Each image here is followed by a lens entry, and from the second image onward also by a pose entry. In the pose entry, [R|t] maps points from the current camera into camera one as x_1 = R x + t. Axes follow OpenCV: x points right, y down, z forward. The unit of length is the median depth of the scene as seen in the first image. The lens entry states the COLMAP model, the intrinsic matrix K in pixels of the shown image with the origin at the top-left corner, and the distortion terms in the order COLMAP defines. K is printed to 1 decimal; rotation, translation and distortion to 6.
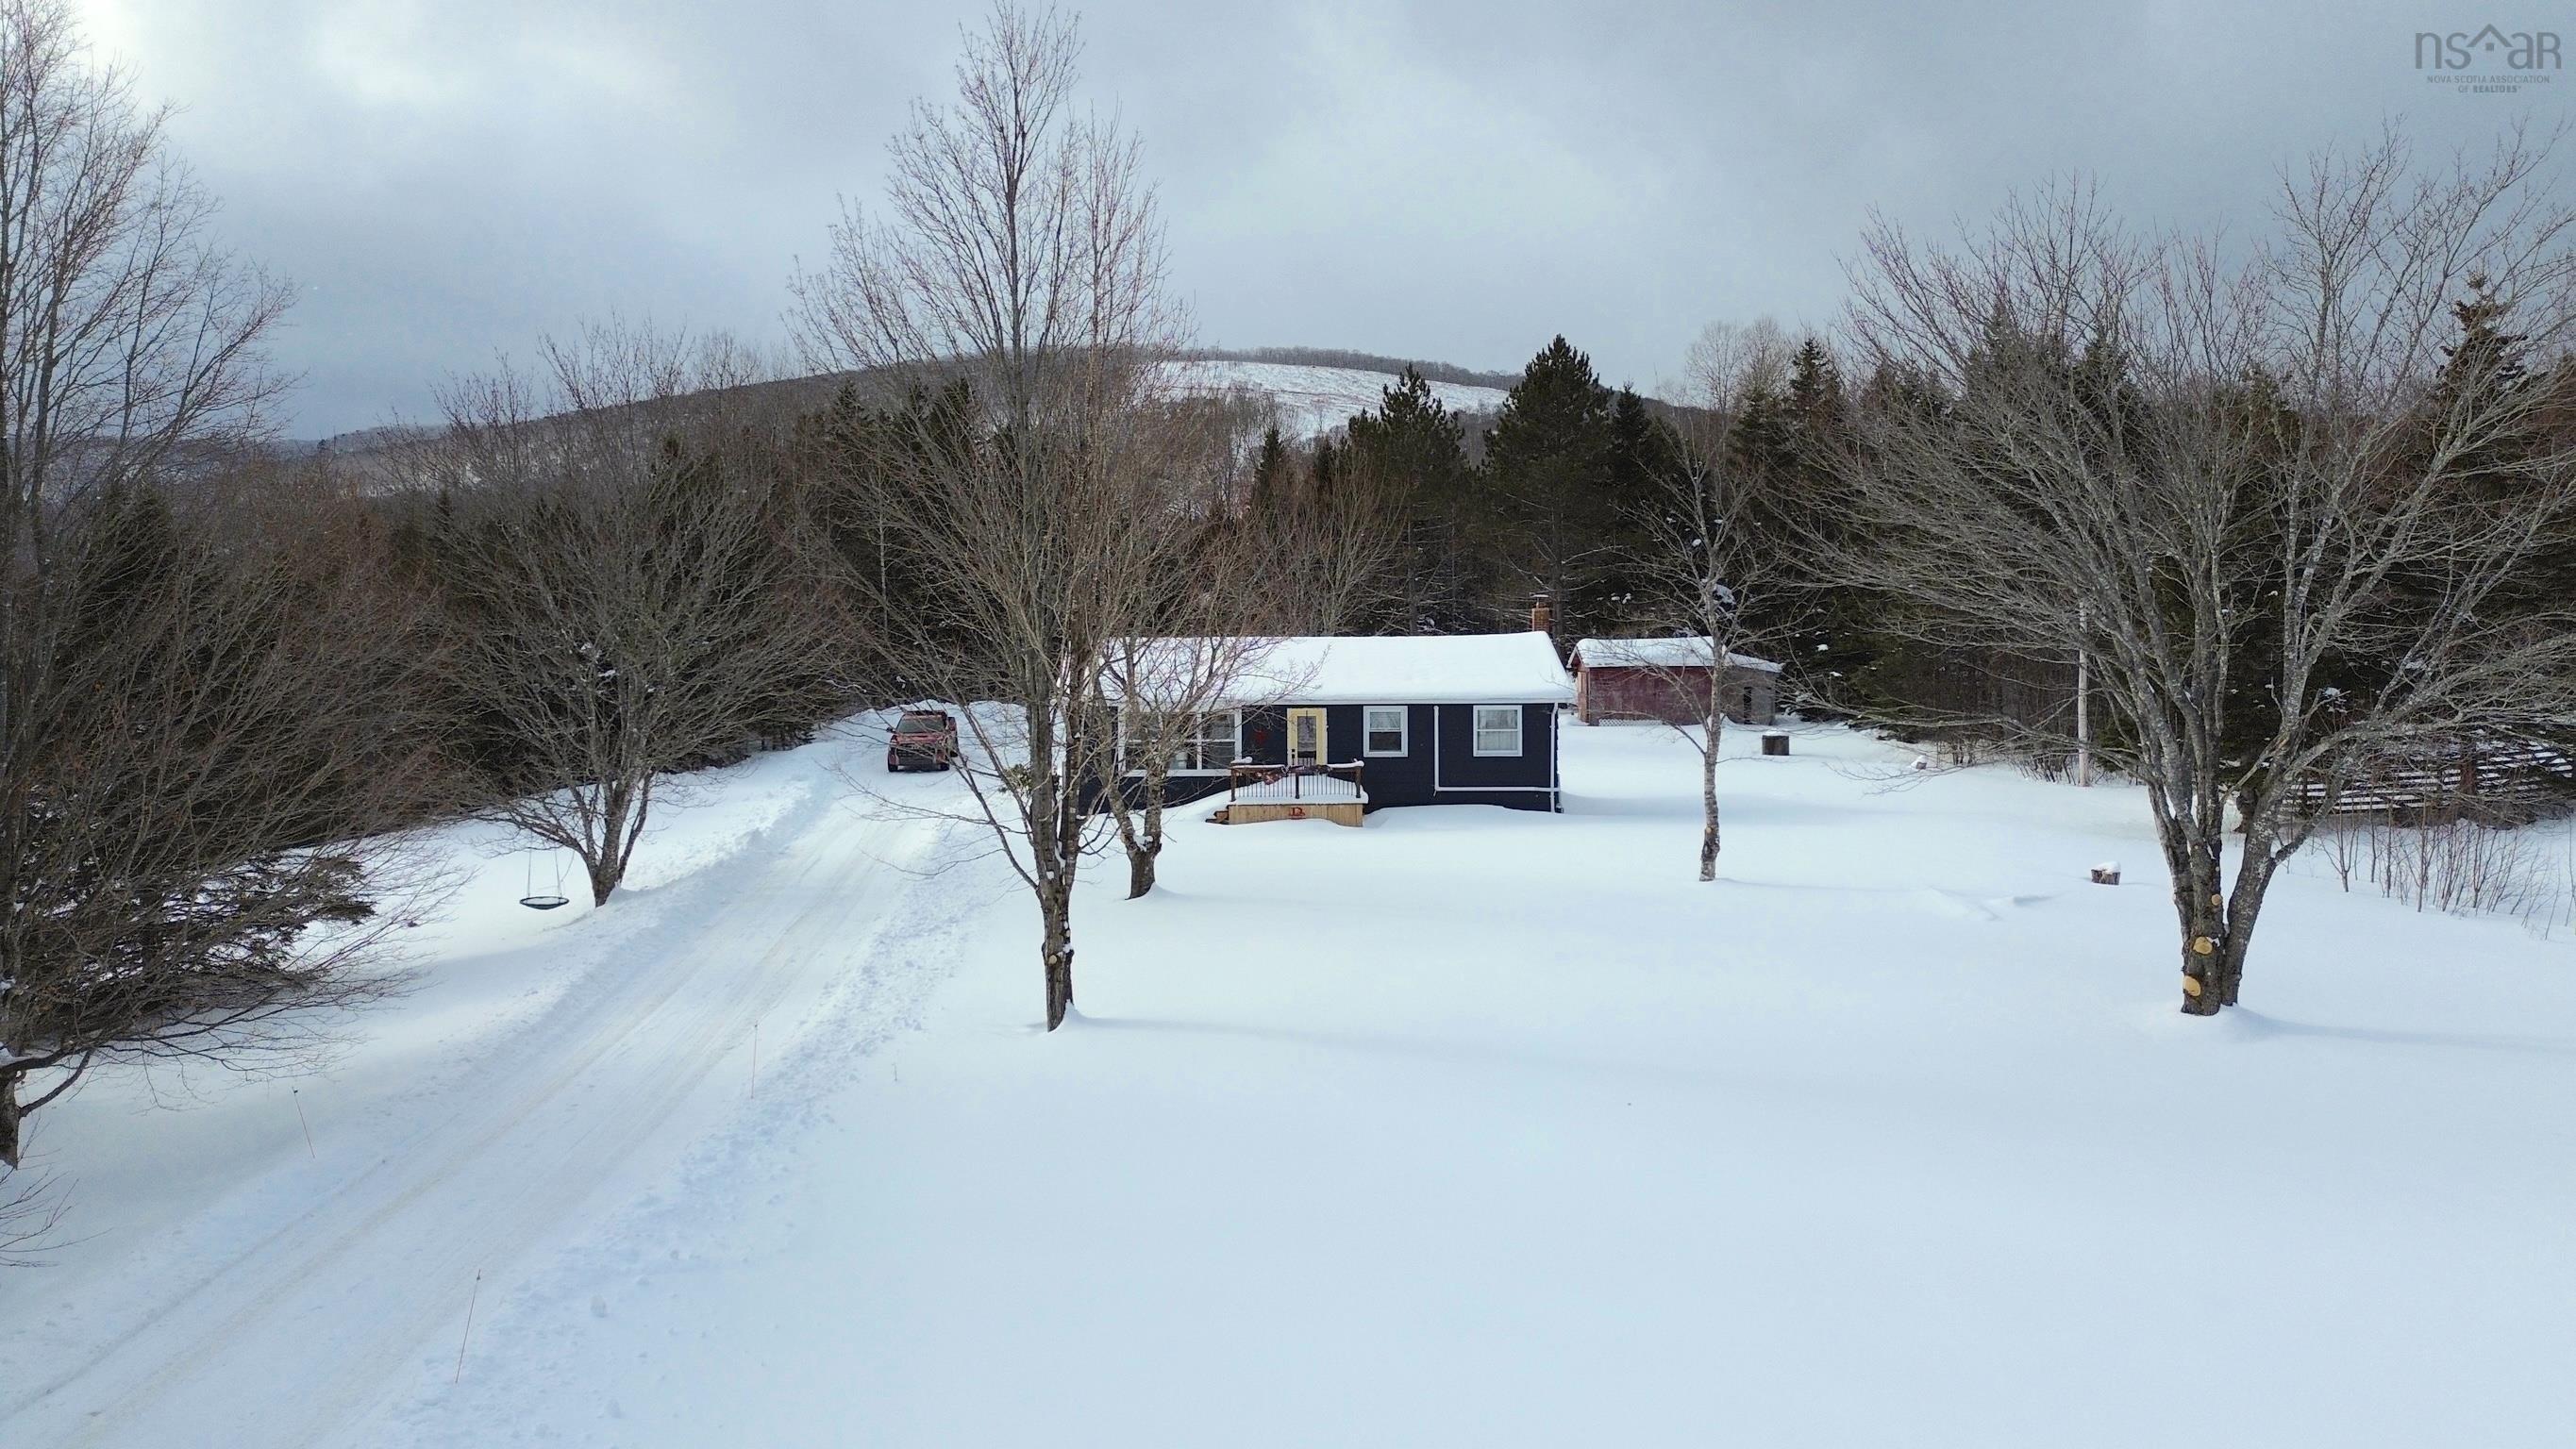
lens RADIAL K [[1828.9, 0, 1285.4], [0, 1828.9, 723.5], [0, 0, 1]] dist [0.046461, -0.023321]
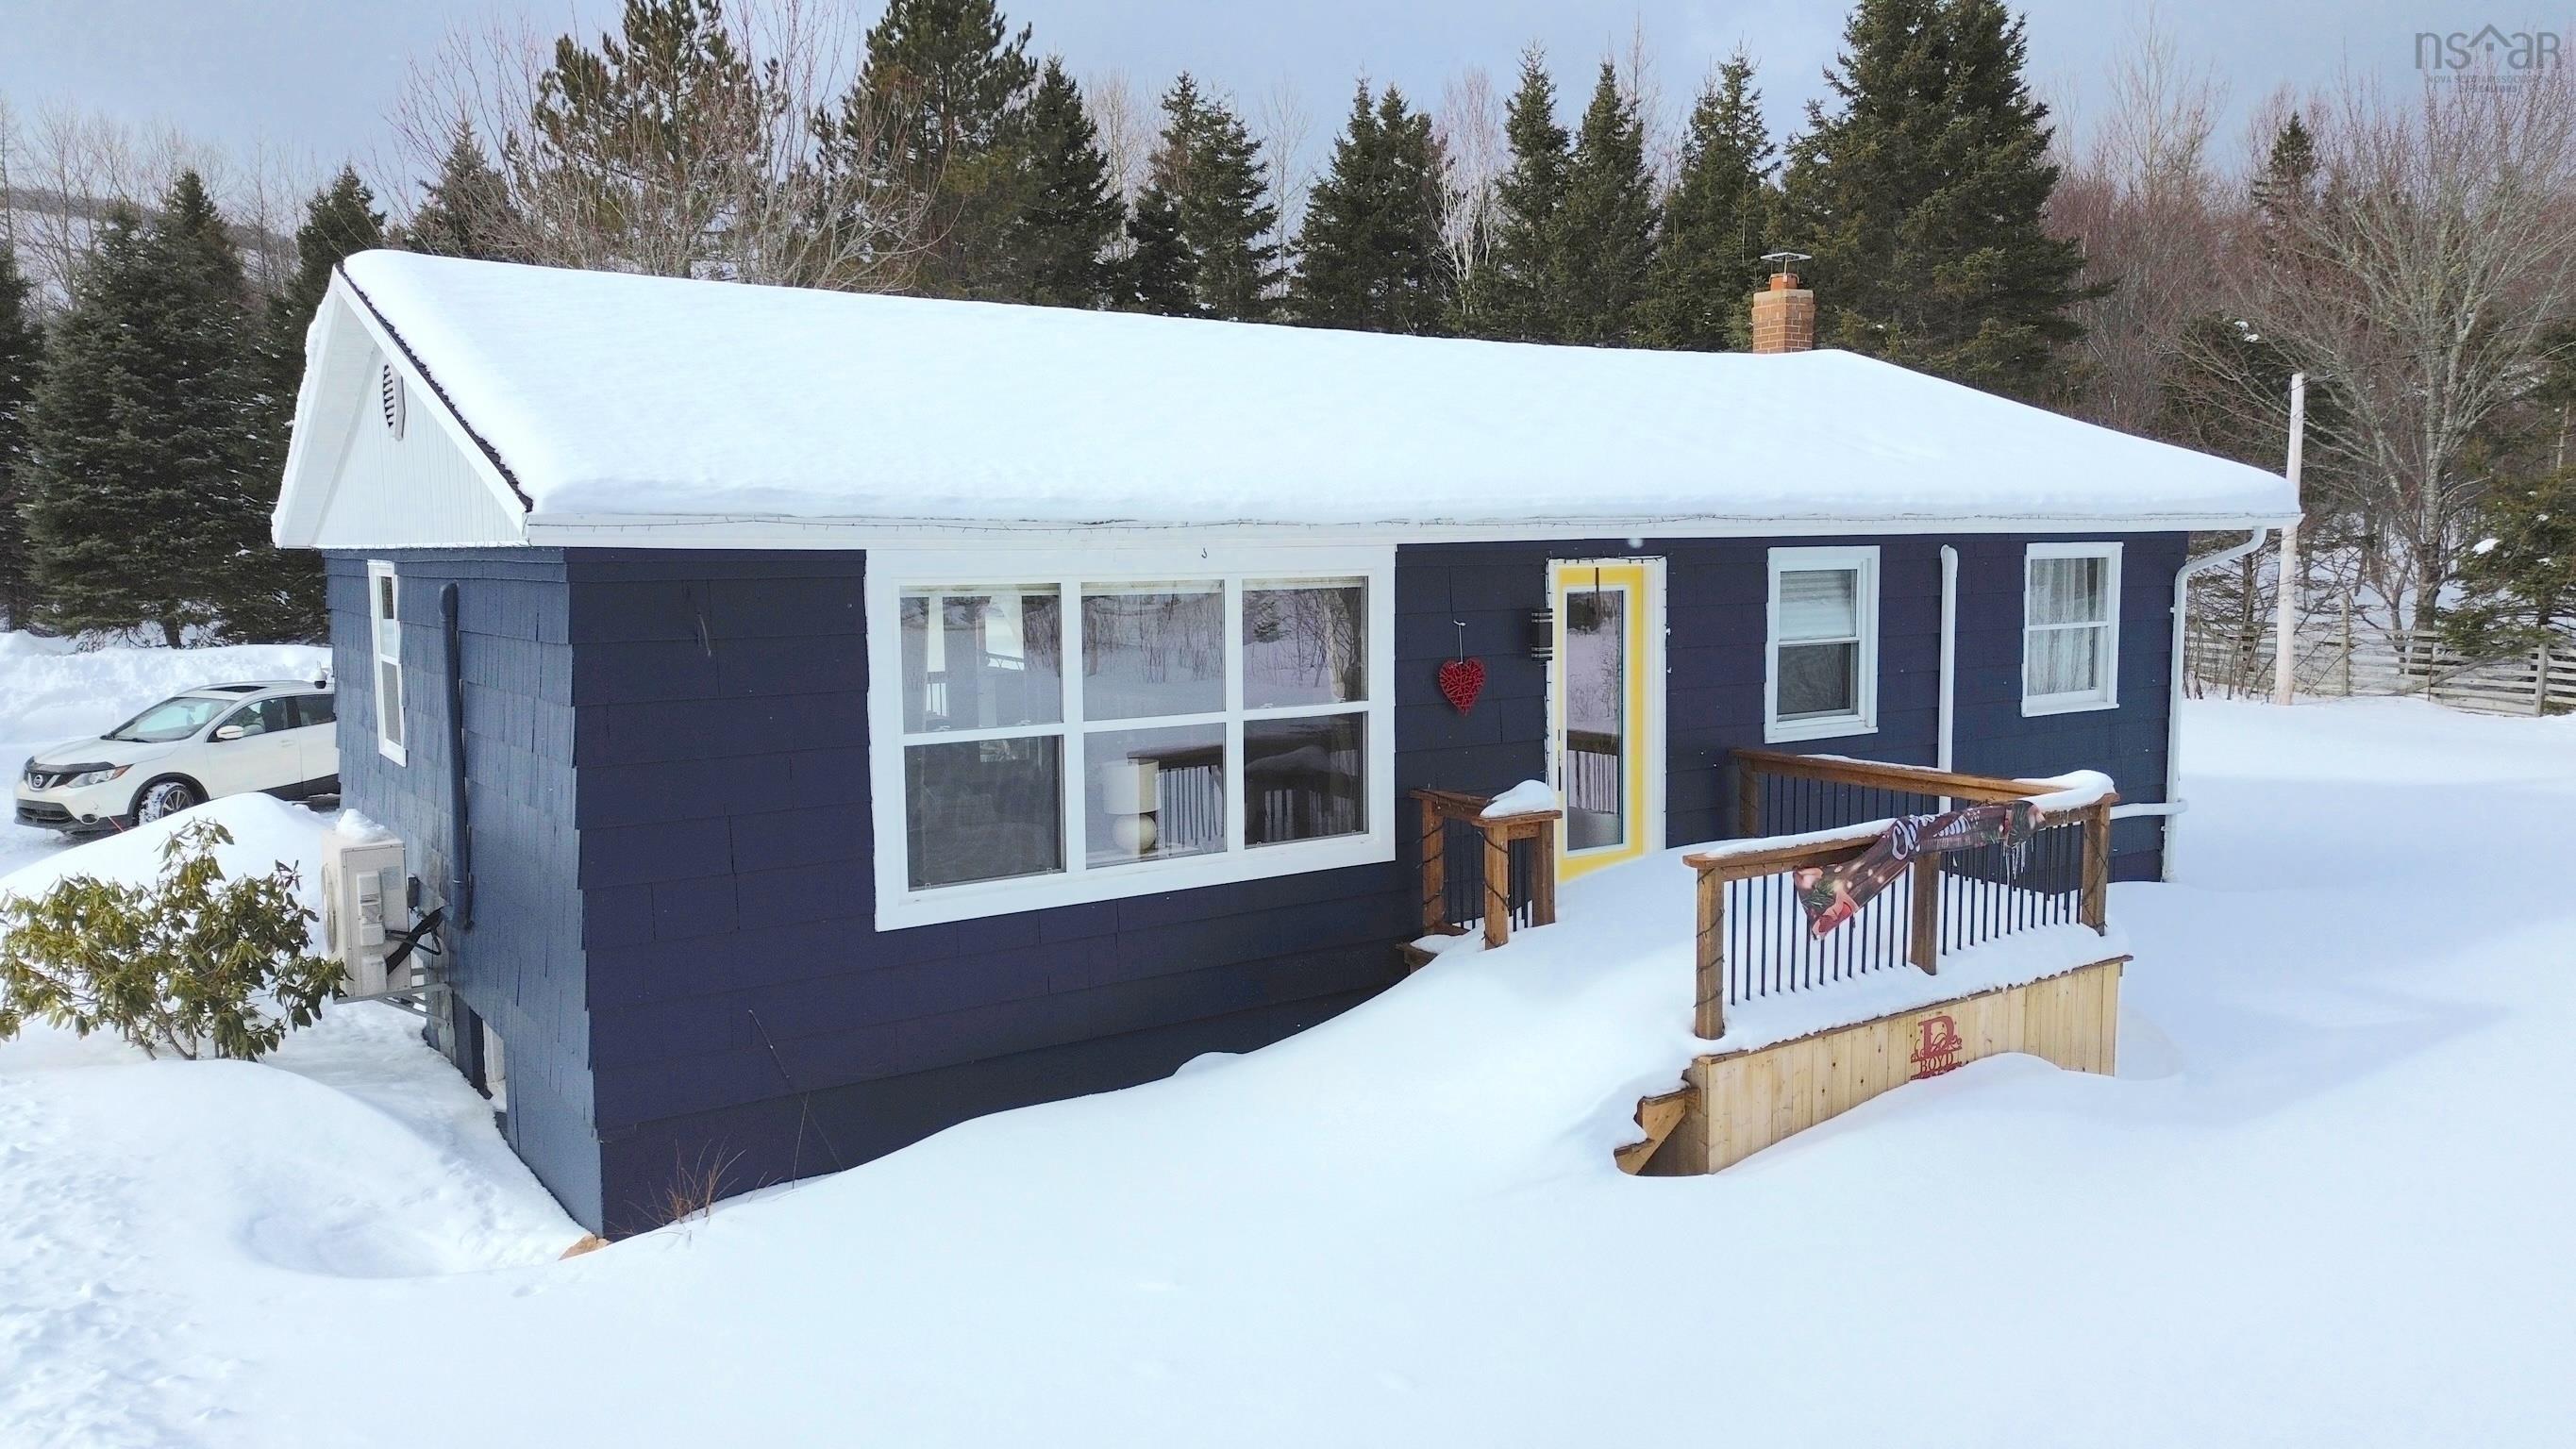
lens RADIAL K [[1828.9, 0, 1283.1], [0, 1828.9, 722.3], [0, 0, 1]] dist [0.046461, -0.023321]
pose [[0.831866, -0.054952, 0.552250, -0.158935], [0.031919, 0.998176, 0.051243, -0.000395], [-0.554058, -0.025000, 0.832102, 0.819706]]
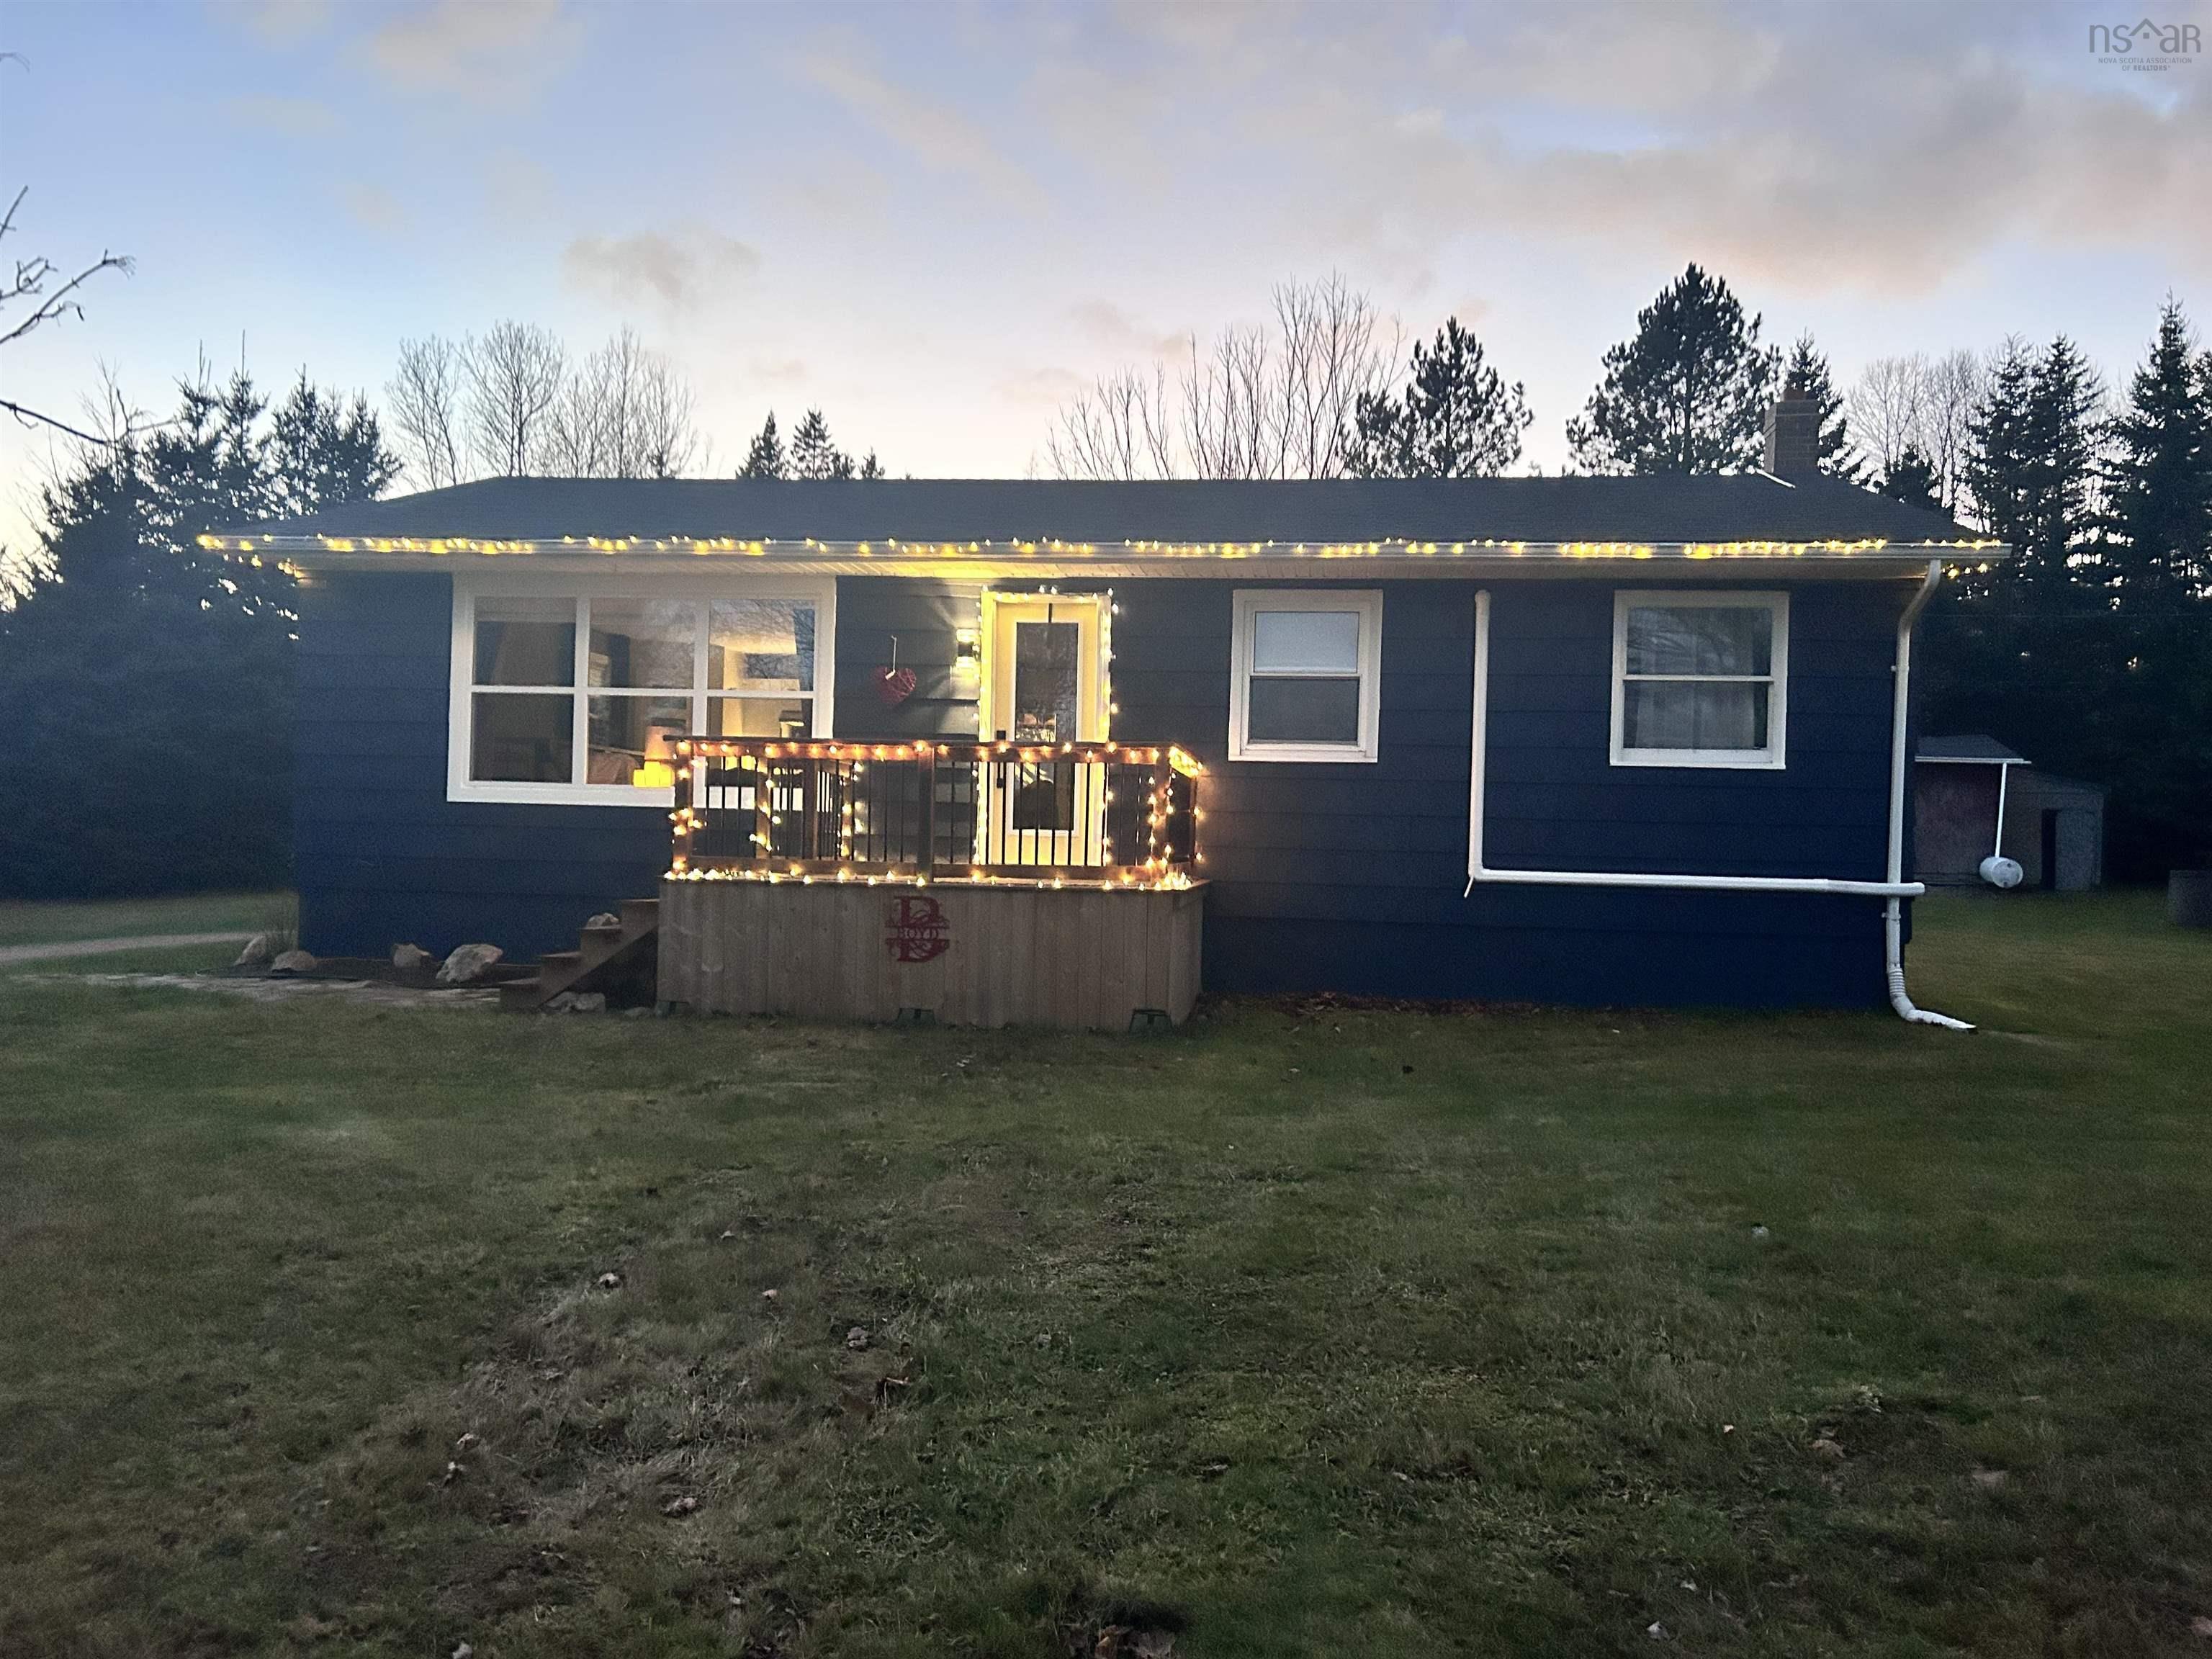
lens RADIAL K [[1661.7, 0, 1123.1], [0, 1661.7, 851.9], [0, 0, 1]] dist [0.028892, -0.000326]
pose [[0.991289, 0.033477, -0.127380, 0.060473], [-0.040053, 0.997975, -0.049416, 0.047285], [0.125468, 0.054087, 0.990622, 0.729672]]
